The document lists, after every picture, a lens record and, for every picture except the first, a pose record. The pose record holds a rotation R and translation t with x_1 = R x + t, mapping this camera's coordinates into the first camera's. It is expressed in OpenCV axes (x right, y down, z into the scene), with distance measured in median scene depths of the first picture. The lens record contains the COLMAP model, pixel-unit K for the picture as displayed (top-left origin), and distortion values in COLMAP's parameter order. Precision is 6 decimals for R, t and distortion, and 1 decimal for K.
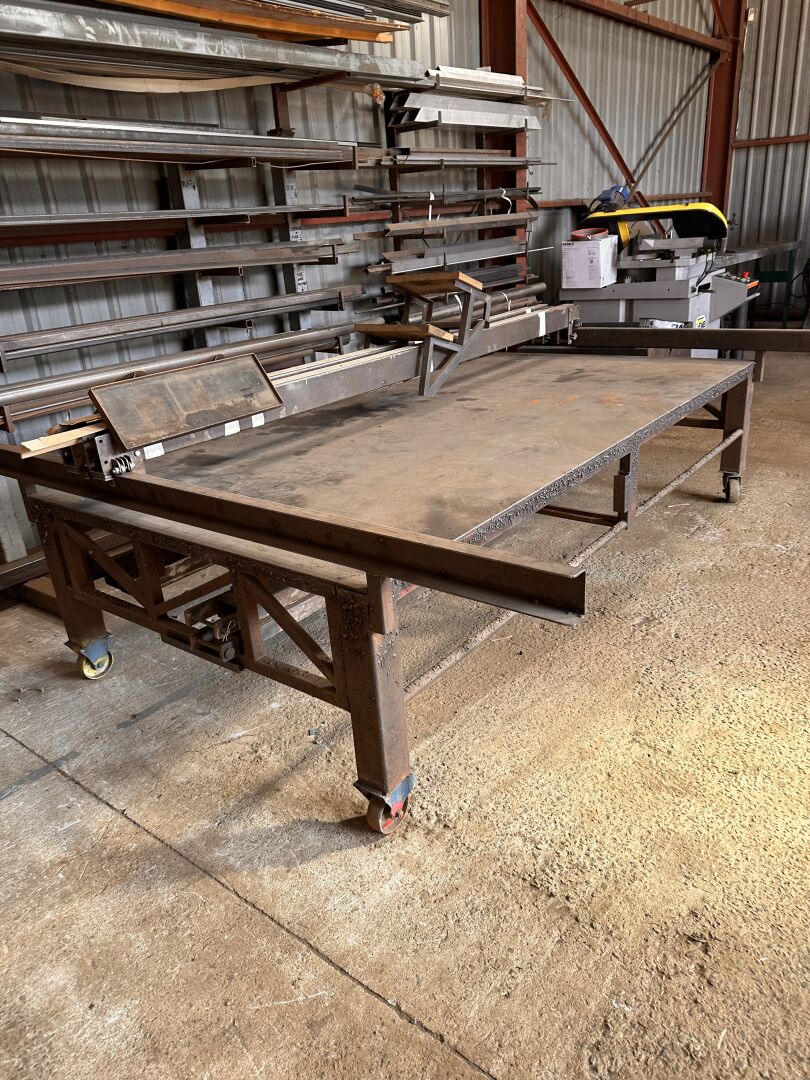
lens RADIAL K [[759.5, 0, 405.0], [0, 759.5, 540.0], [0, 0, 1]] dist [0.051570, -0.056468]
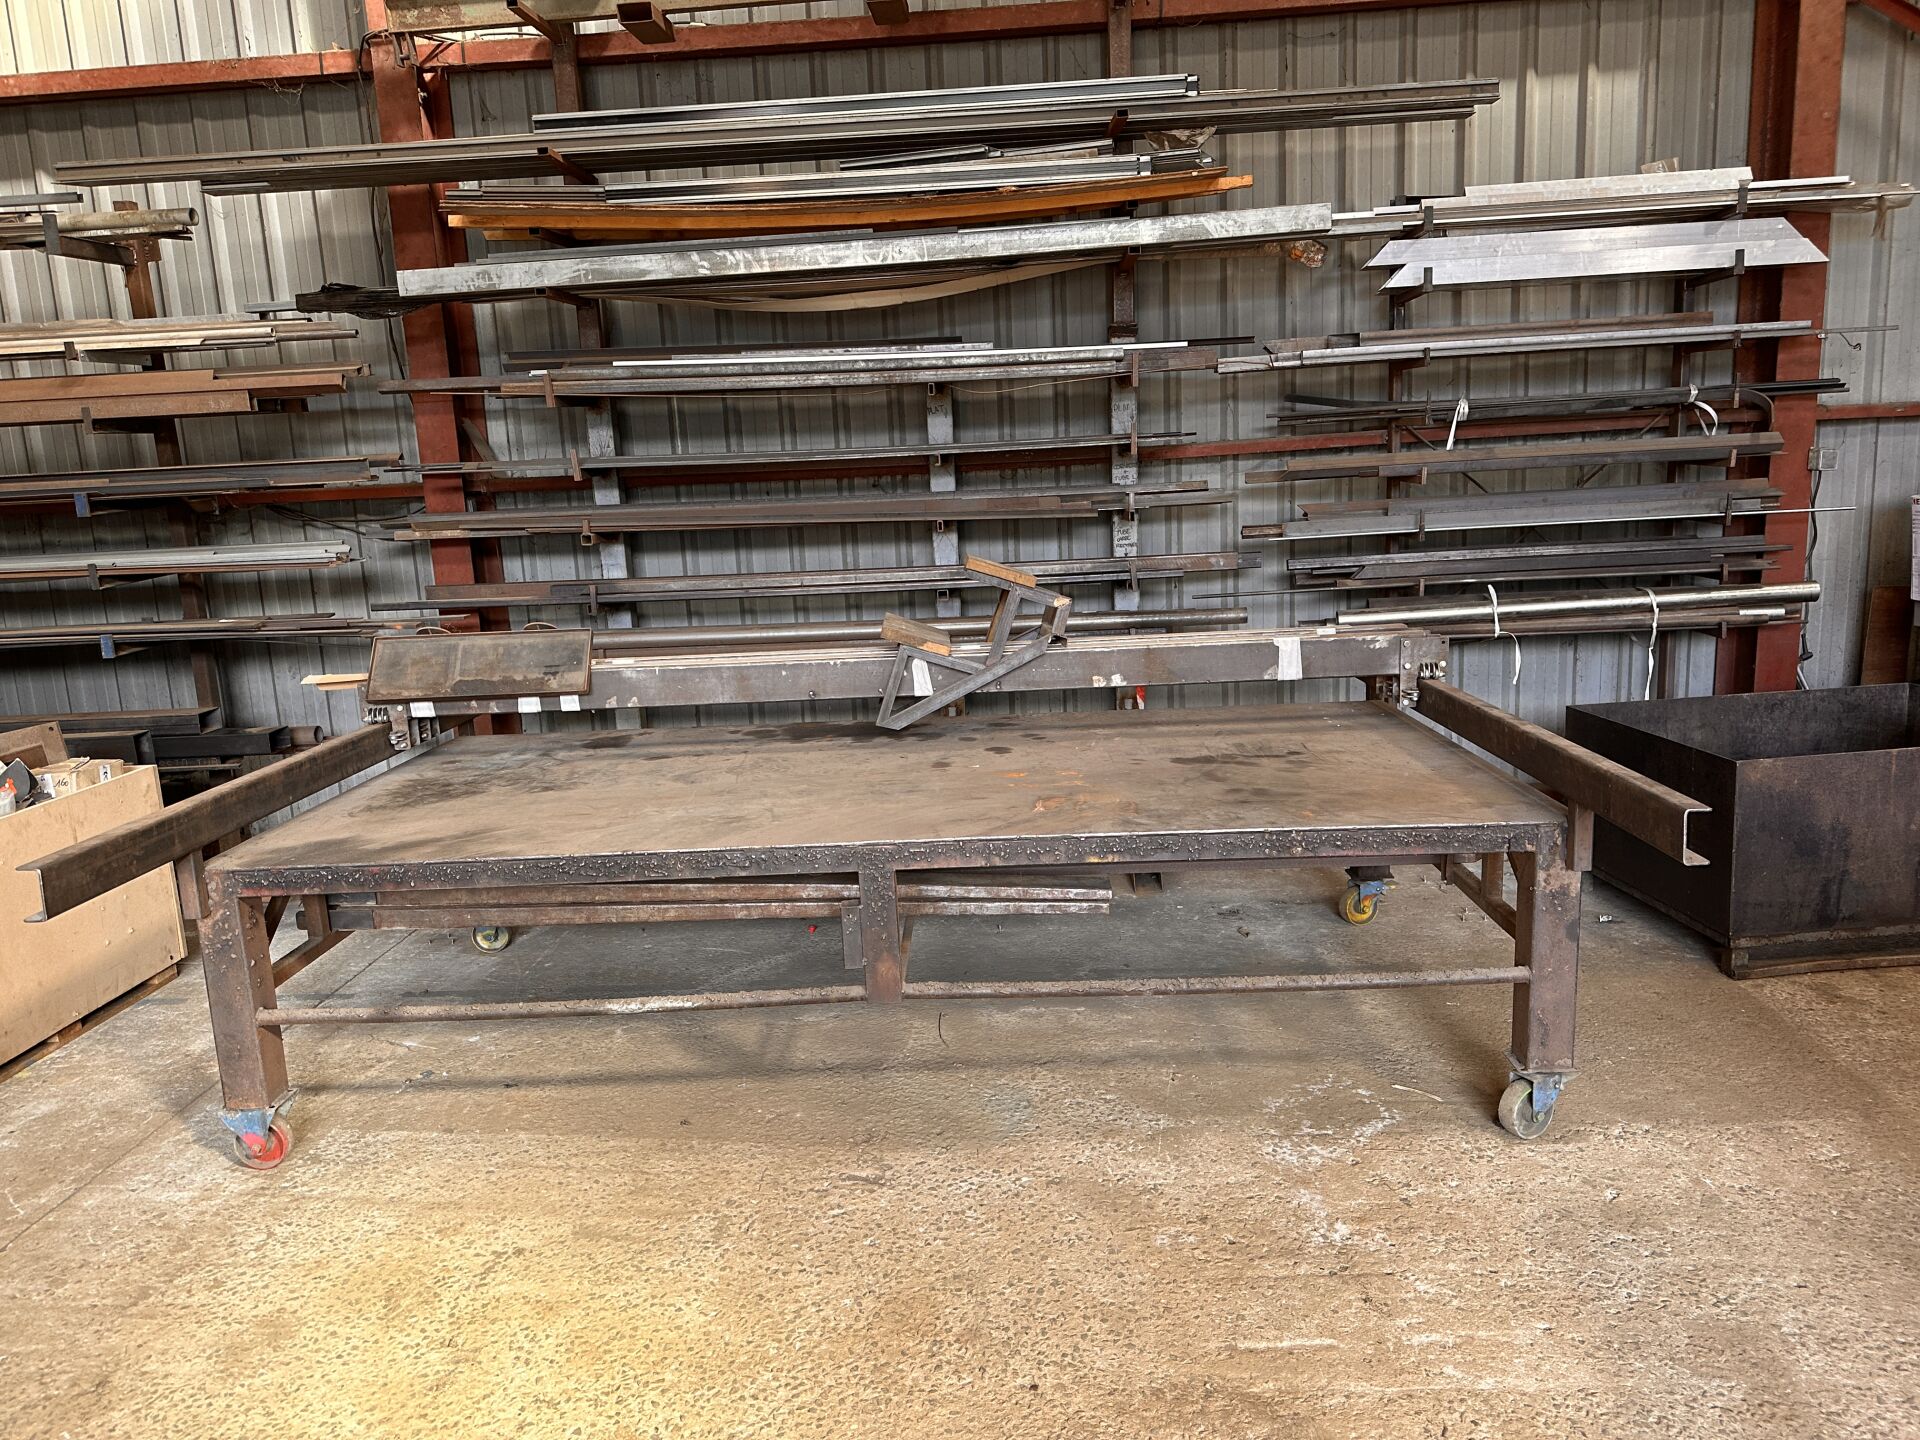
lens RADIAL K [[1350.3, 0, 960.0], [0, 1350.3, 720.0], [0, 0, 1]] dist [0.051570, -0.056468]
pose [[0.587614, 0.187380, -0.787146, 0.900837], [-0.302228, 0.953235, 0.001301, -0.198749], [0.750579, 0.237133, 0.616765, 0.296263]]
